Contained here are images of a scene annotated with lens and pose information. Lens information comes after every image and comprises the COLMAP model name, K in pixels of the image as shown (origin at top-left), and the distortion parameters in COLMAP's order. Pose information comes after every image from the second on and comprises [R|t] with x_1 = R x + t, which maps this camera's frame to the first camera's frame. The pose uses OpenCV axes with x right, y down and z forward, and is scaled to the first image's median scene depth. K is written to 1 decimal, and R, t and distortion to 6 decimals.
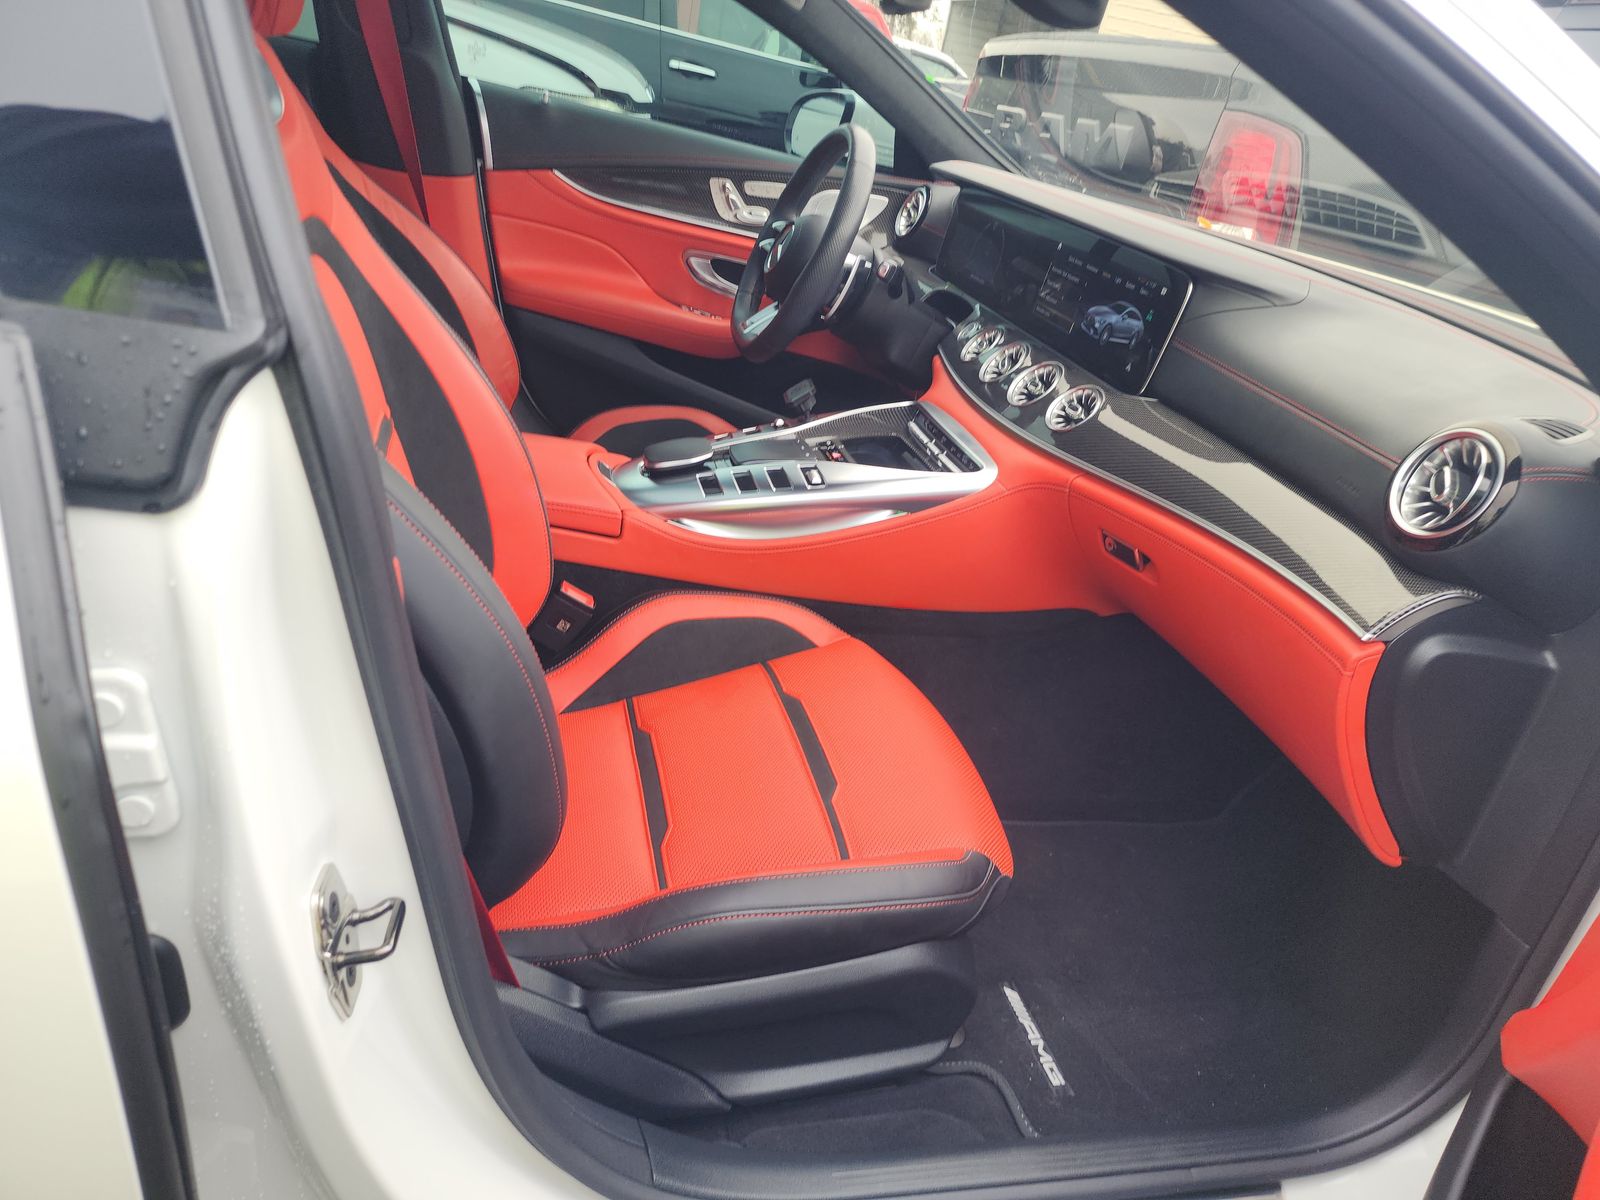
lens RADIAL K [[1061.7, 0, 800.0], [0, 1061.7, 600.0], [0, 0, 1]] dist [0.008292, -0.024967]
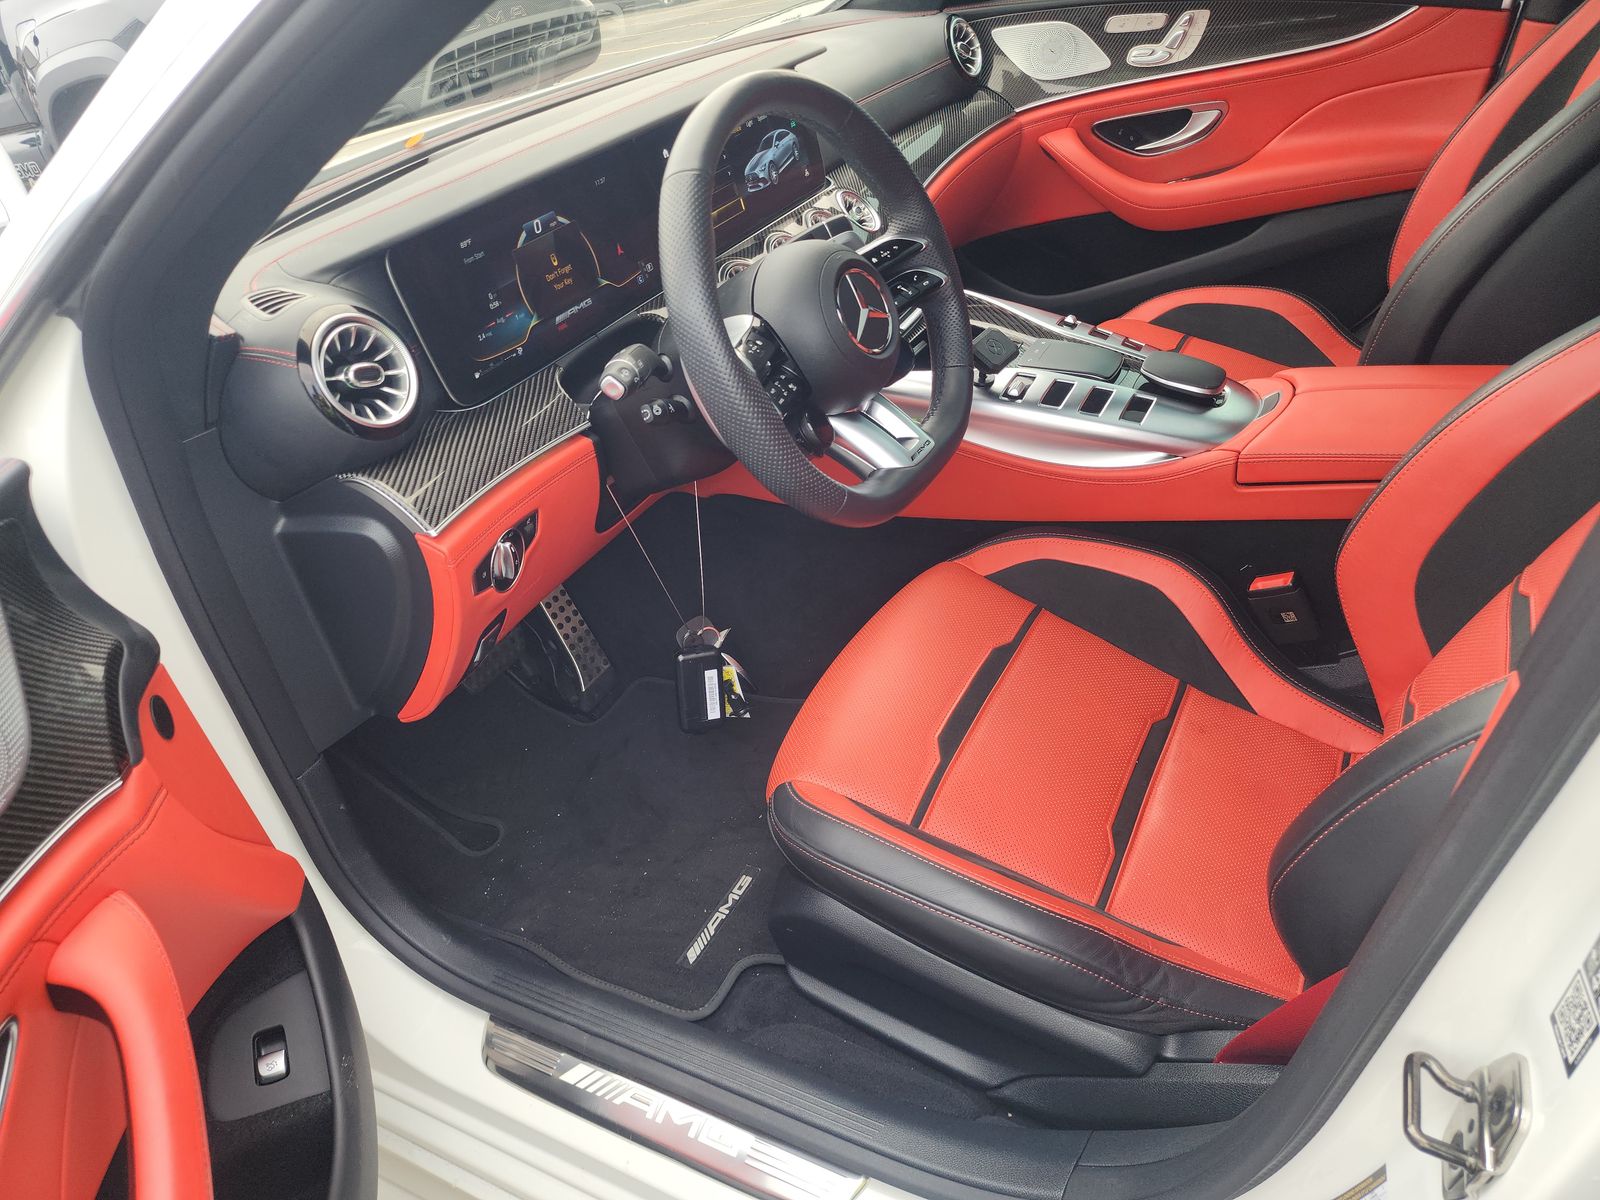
lens RADIAL K [[1061.7, 0, 800.0], [0, 1061.7, 600.0], [0, 0, 1]] dist [0.008292, -0.024967]
pose [[-0.724047, -0.413250, 0.552251, -0.458700], [0.365974, 0.448488, 0.815427, -0.888326], [-0.584653, 0.792517, -0.173488, 1.492594]]
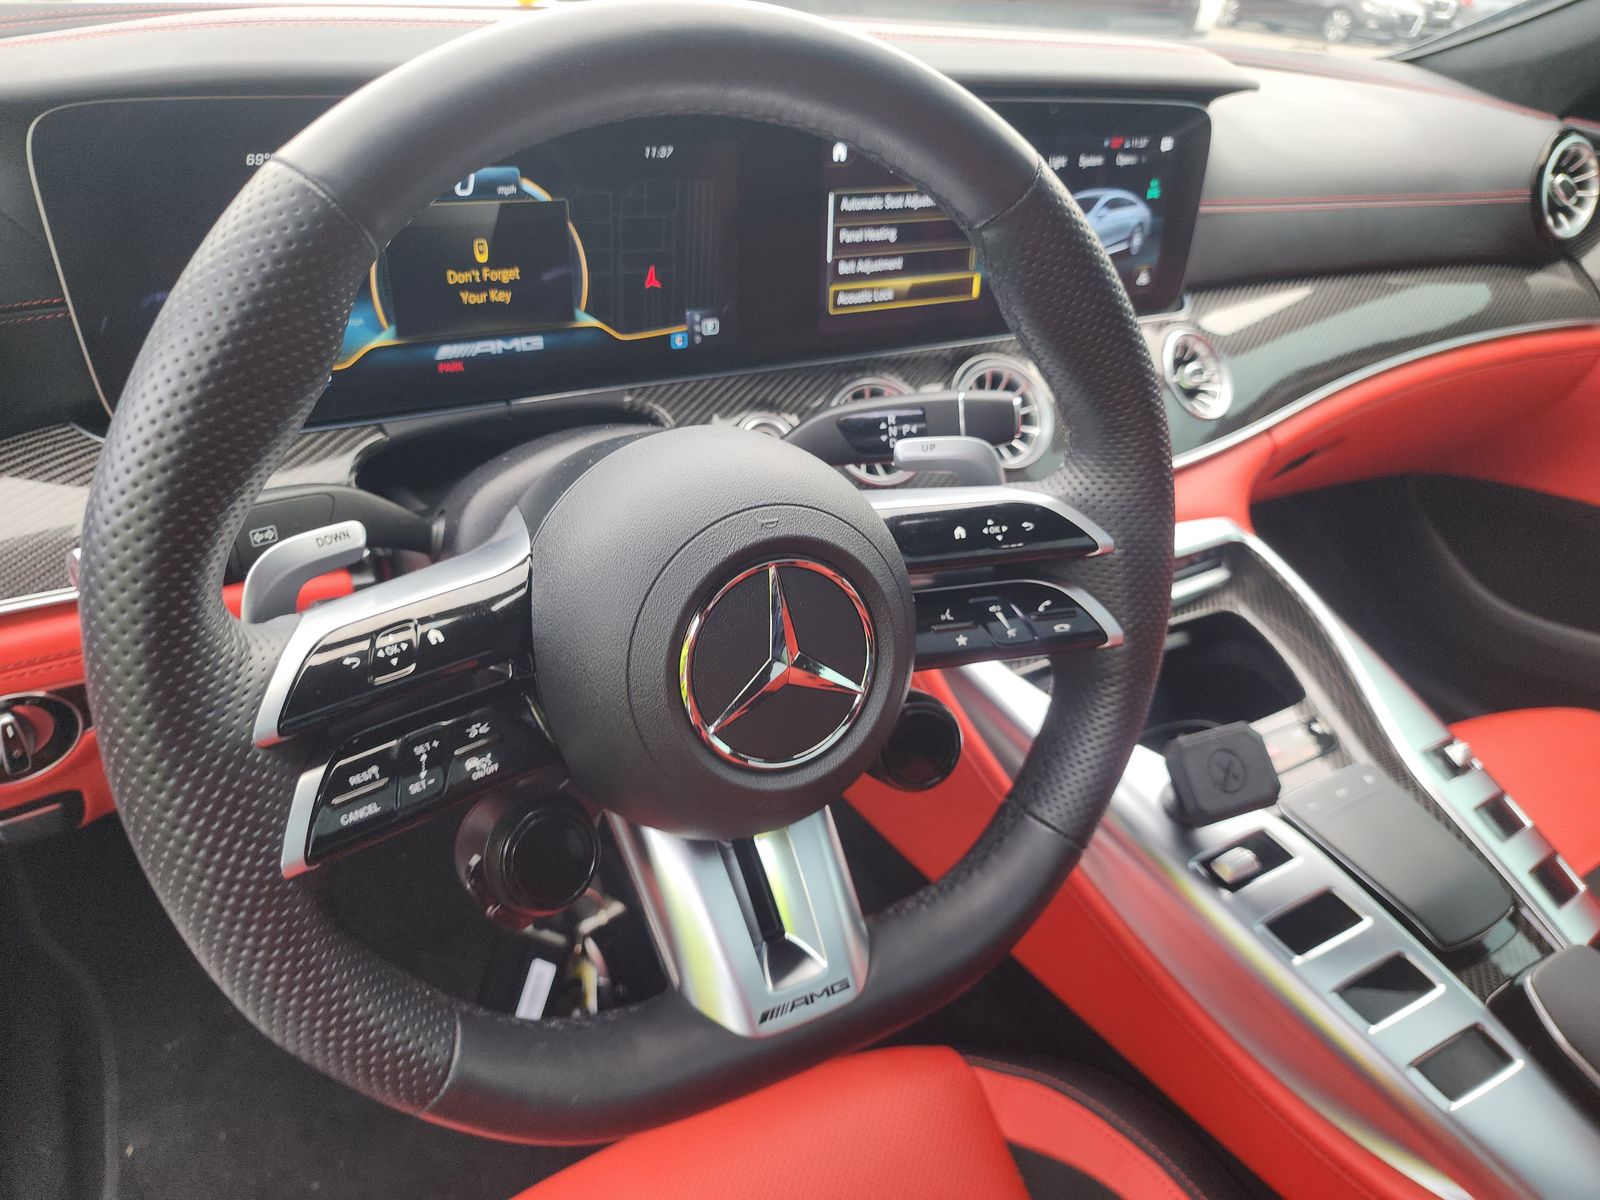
lens RADIAL K [[1061.7, 0, 800.0], [0, 1061.7, 600.0], [0, 0, 1]] dist [0.008292, -0.024967]
pose [[-0.231576, -0.664219, 0.710764, -0.210788], [0.348268, 0.625595, 0.698098, -0.588736], [-0.908340, 0.409199, 0.086453, 1.164727]]
